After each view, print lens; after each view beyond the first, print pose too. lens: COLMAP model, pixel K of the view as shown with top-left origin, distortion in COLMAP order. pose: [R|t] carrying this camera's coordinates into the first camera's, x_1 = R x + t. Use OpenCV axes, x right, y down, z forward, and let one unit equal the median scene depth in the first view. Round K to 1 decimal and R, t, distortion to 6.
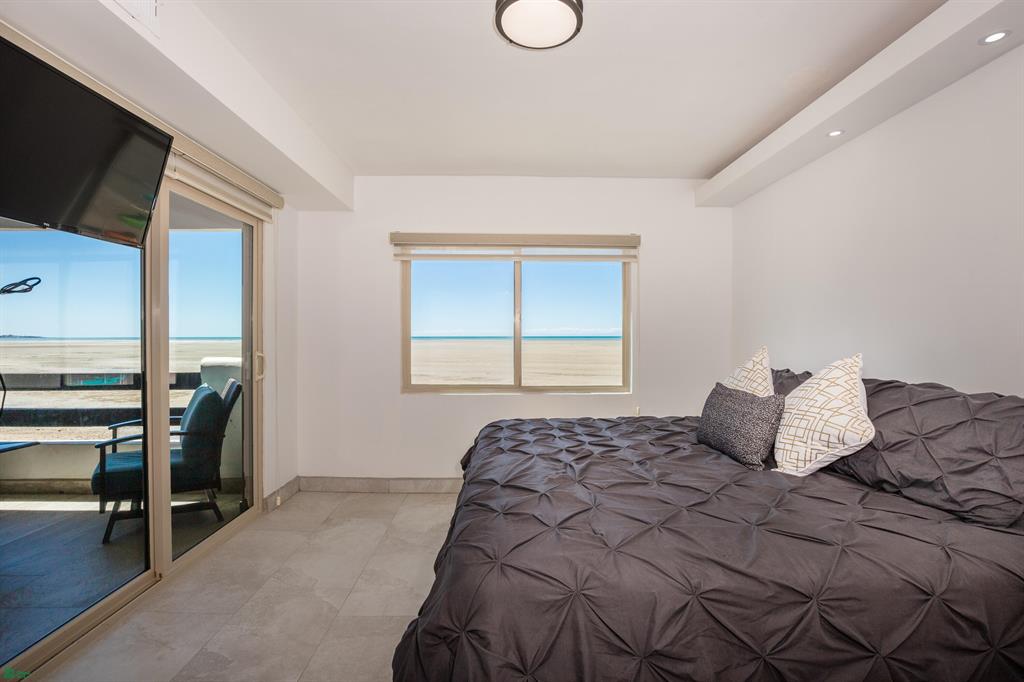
lens RADIAL K [[480.1, 0, 512.8], [0, 480.1, 342.3], [0, 0, 1]] dist [-0.003975, -0.000841]
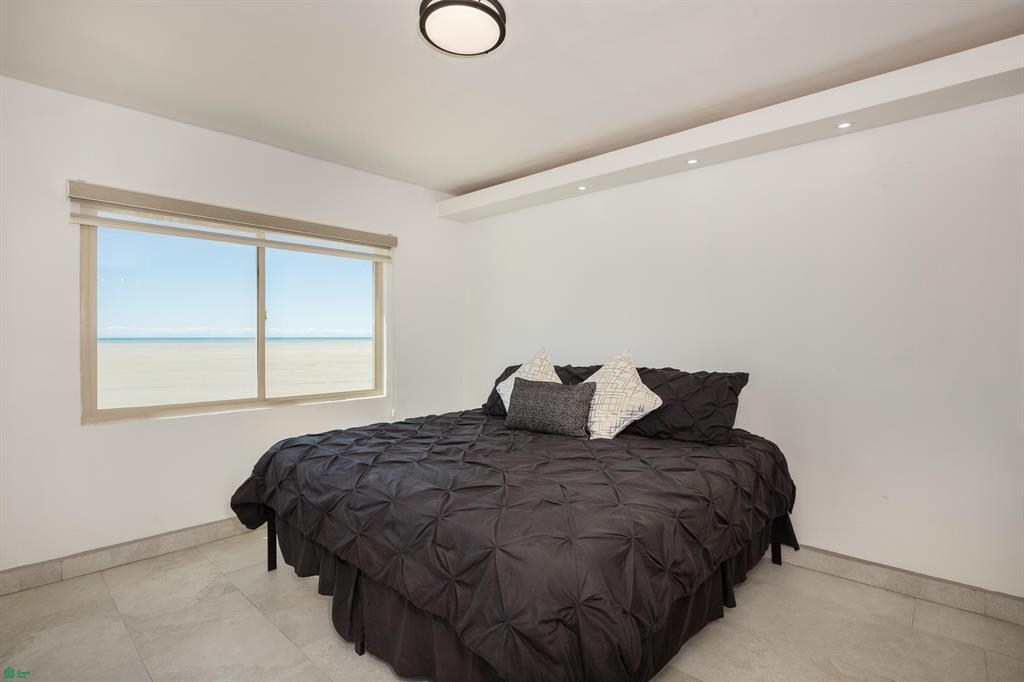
lens RADIAL K [[513.4, 0, 514.3], [0, 513.4, 340.5], [0, 0, 1]] dist [-0.000445, 0.000538]
pose [[0.698981, -0.006433, 0.715112, -0.390727], [0.009371, 0.999956, -0.000164, -0.005571], [-0.715079, 0.006816, 0.699010, 0.092186]]
